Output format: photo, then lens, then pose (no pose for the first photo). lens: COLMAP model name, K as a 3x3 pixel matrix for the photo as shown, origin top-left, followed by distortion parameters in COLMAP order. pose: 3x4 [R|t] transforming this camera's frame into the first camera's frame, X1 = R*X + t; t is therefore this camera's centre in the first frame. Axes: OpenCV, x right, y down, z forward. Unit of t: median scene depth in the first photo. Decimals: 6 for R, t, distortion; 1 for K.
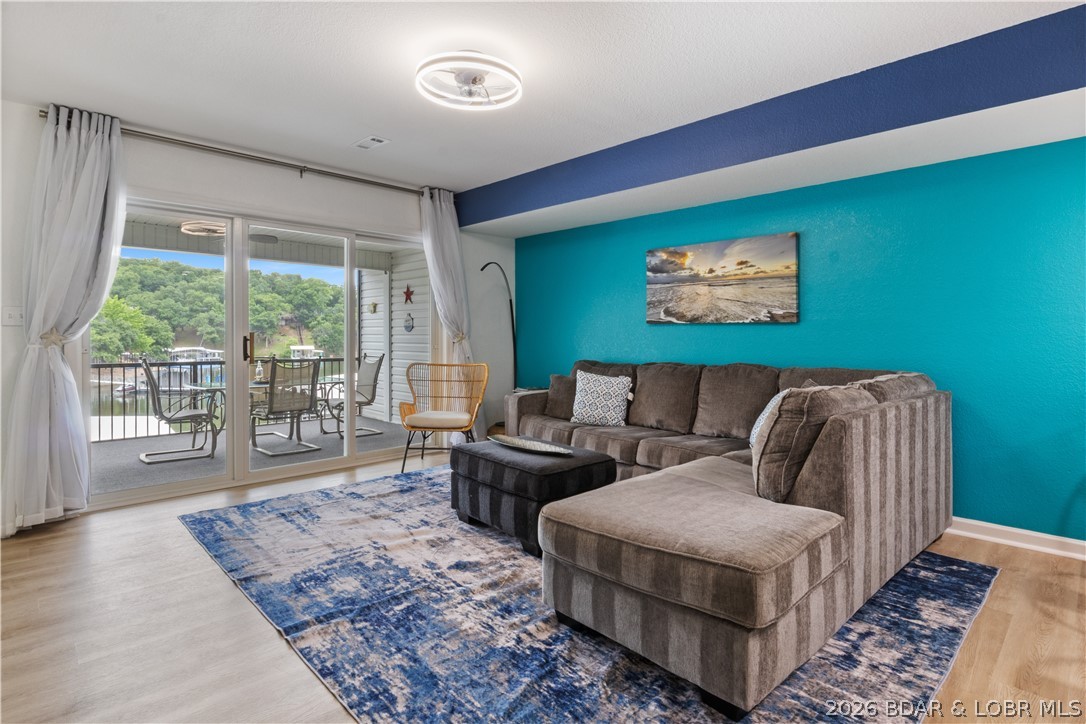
lens RADIAL K [[548.1, 0, 542.5], [0, 548.1, 340.2], [0, 0, 1]] dist [-0.001688, -0.000487]
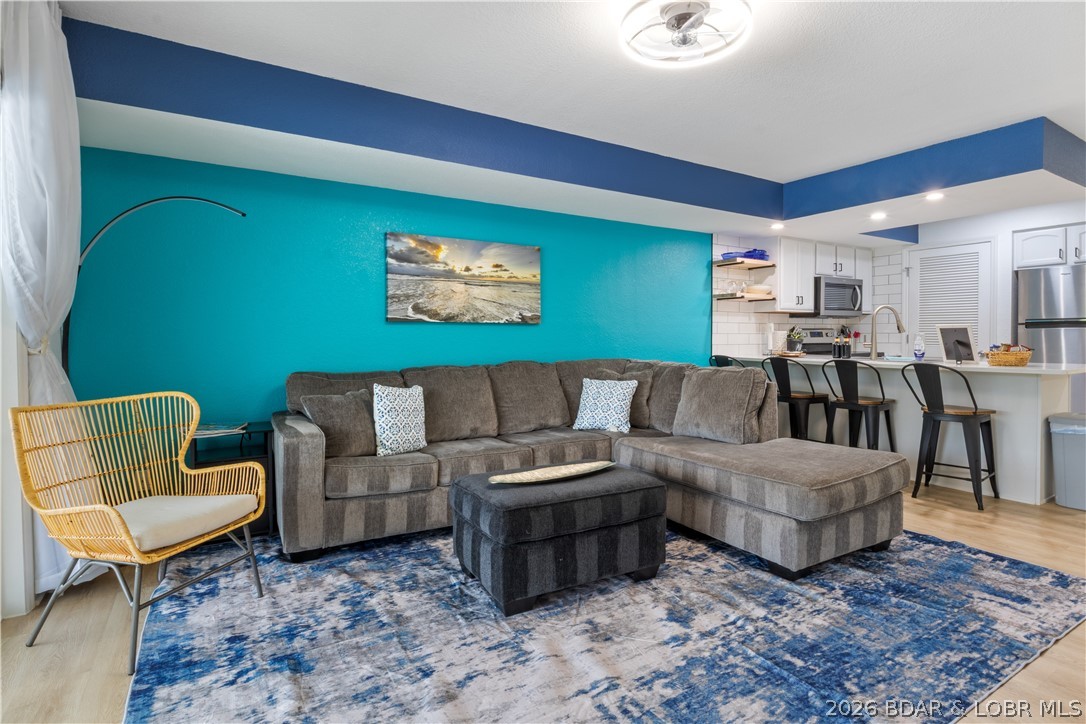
lens RADIAL K [[561.2, 0, 539.8], [0, 561.2, 345.5], [0, 0, 1]] dist [-0.004012, -0.001658]
pose [[0.214036, -0.022145, 0.976575, -0.715320], [0.014177, 0.999708, 0.019562, -0.009013], [-0.976723, 0.009658, 0.214287, 0.735064]]
